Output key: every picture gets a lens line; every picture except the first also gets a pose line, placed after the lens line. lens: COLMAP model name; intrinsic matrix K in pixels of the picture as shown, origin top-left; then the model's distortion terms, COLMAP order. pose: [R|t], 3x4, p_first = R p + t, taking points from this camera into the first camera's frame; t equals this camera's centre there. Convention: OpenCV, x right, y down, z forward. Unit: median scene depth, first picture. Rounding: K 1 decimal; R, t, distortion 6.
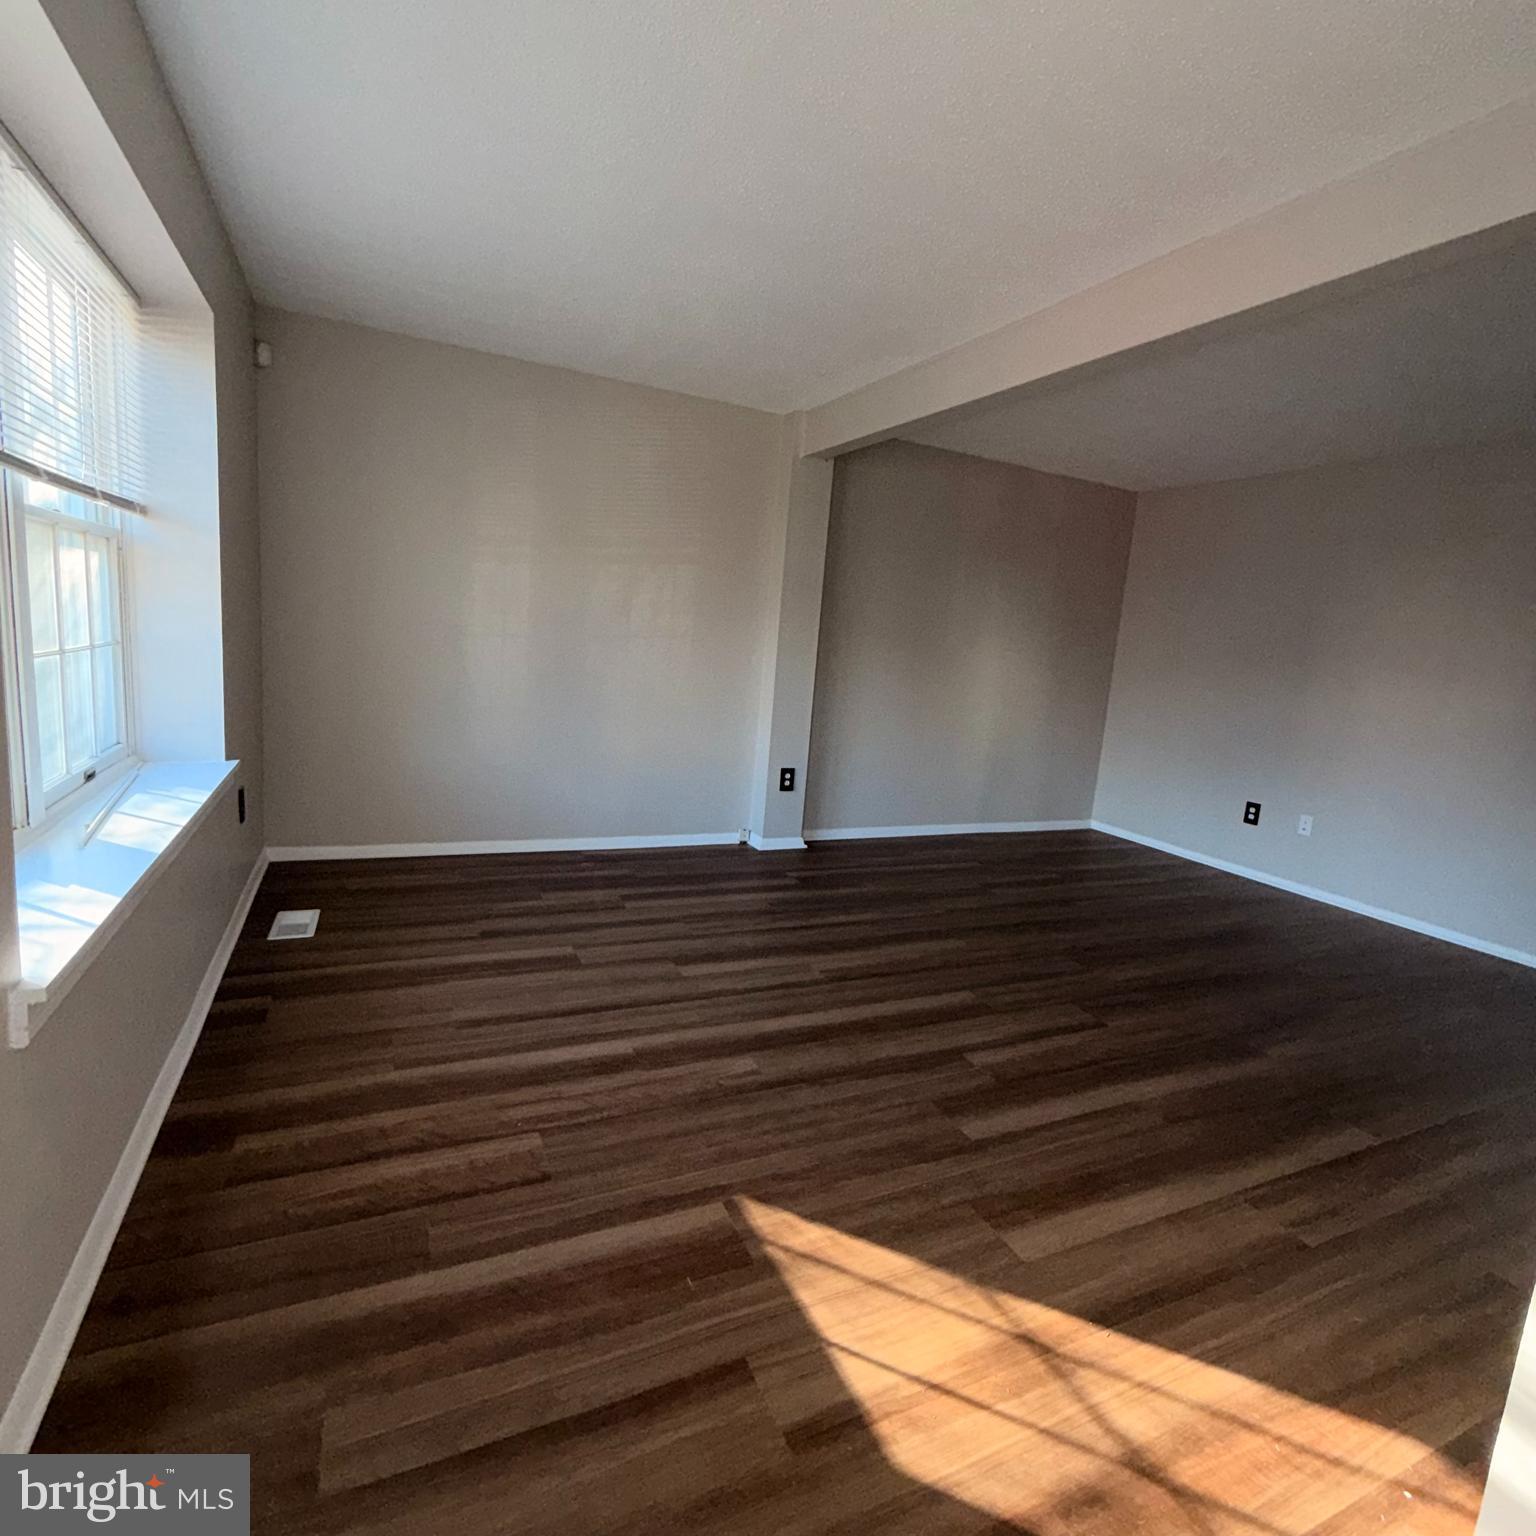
lens RADIAL K [[819.0, 0, 768.0], [0, 819.0, 768.0], [0, 0, 1]] dist [0.002913, -0.000151]
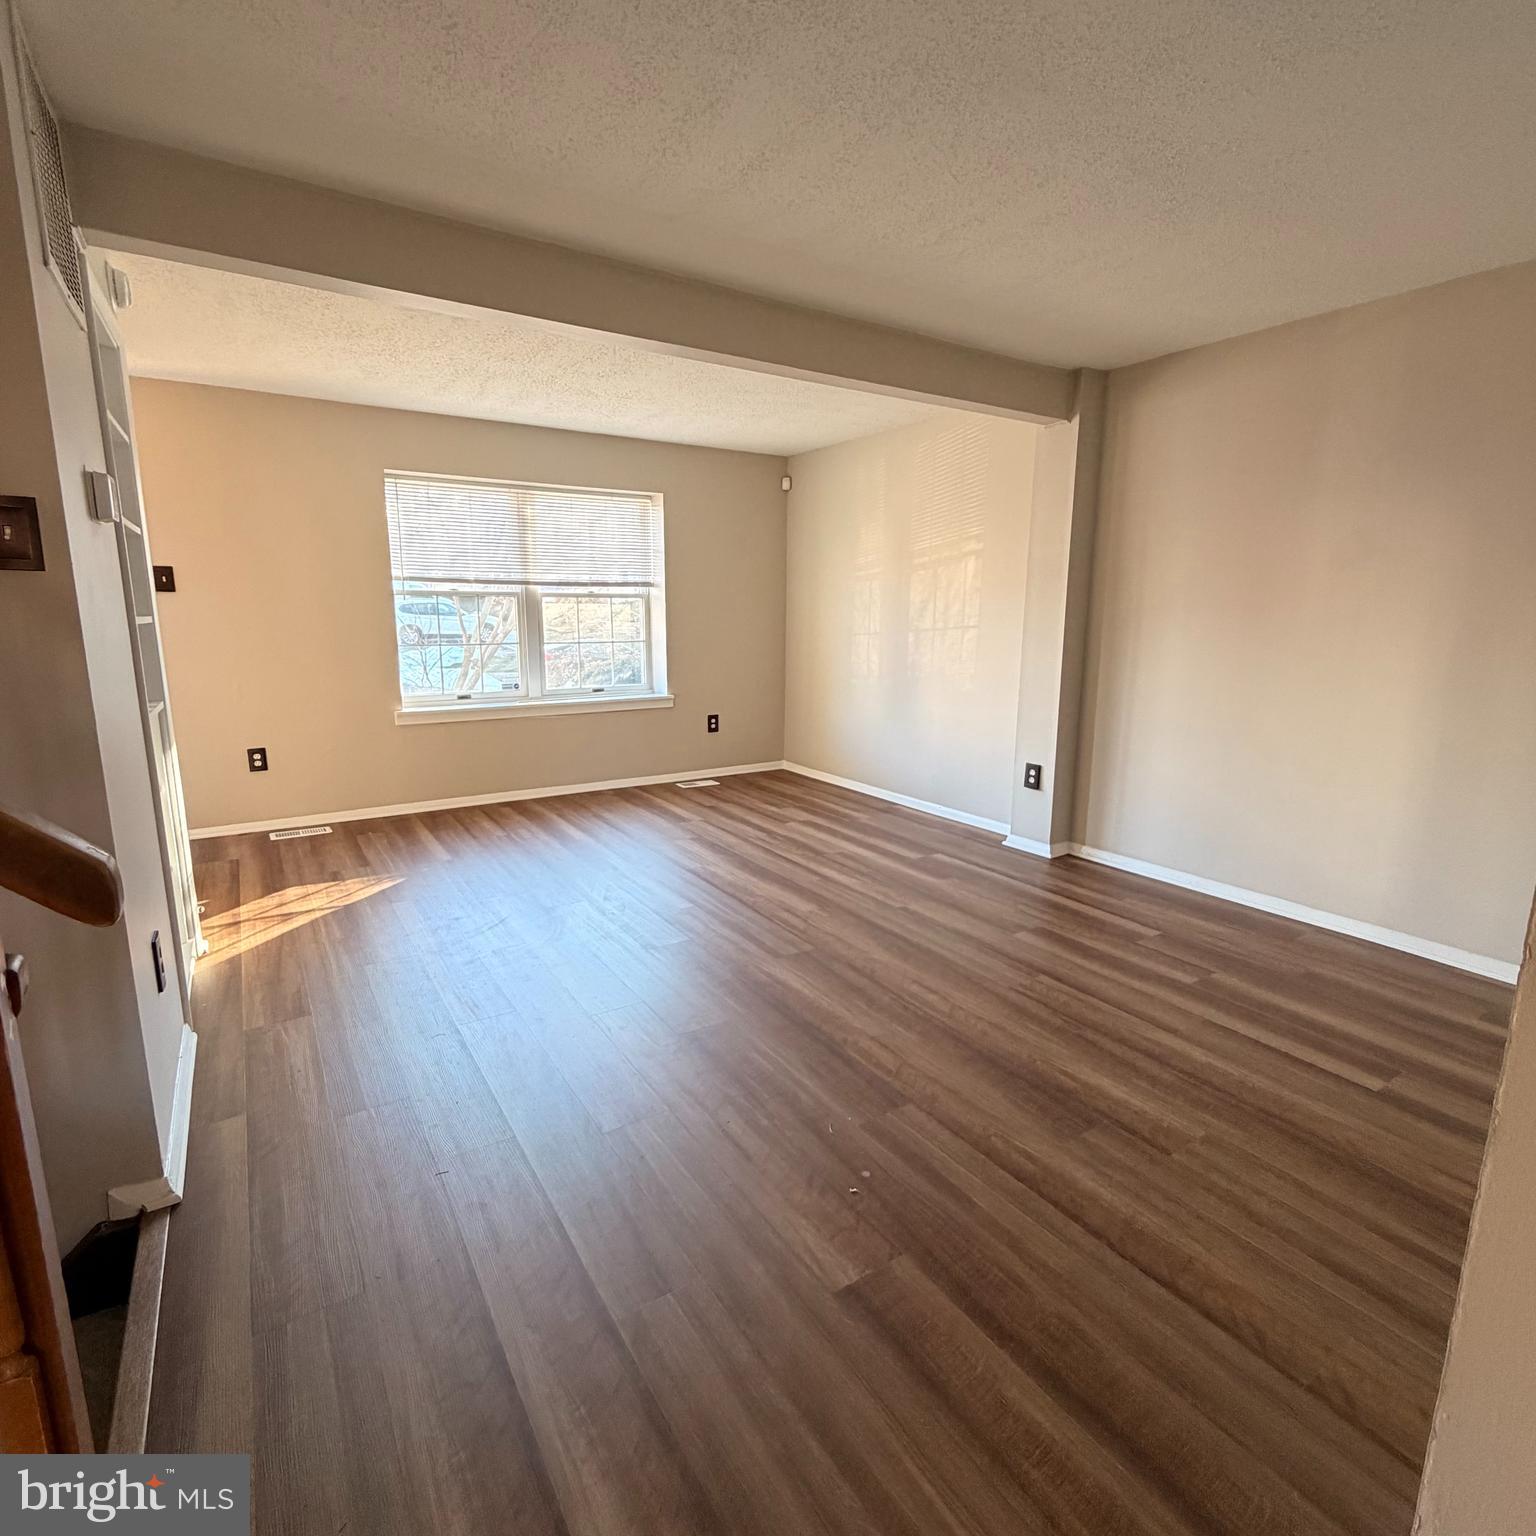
lens RADIAL K [[819.0, 0, 768.0], [0, 819.0, 768.0], [0, 0, 1]] dist [0.002913, -0.000151]
pose [[0.135362, 0.112946, -0.984337, 1.137635], [-0.153164, 0.983924, 0.091836, -0.044182], [0.978886, 0.138333, 0.150486, 0.719215]]
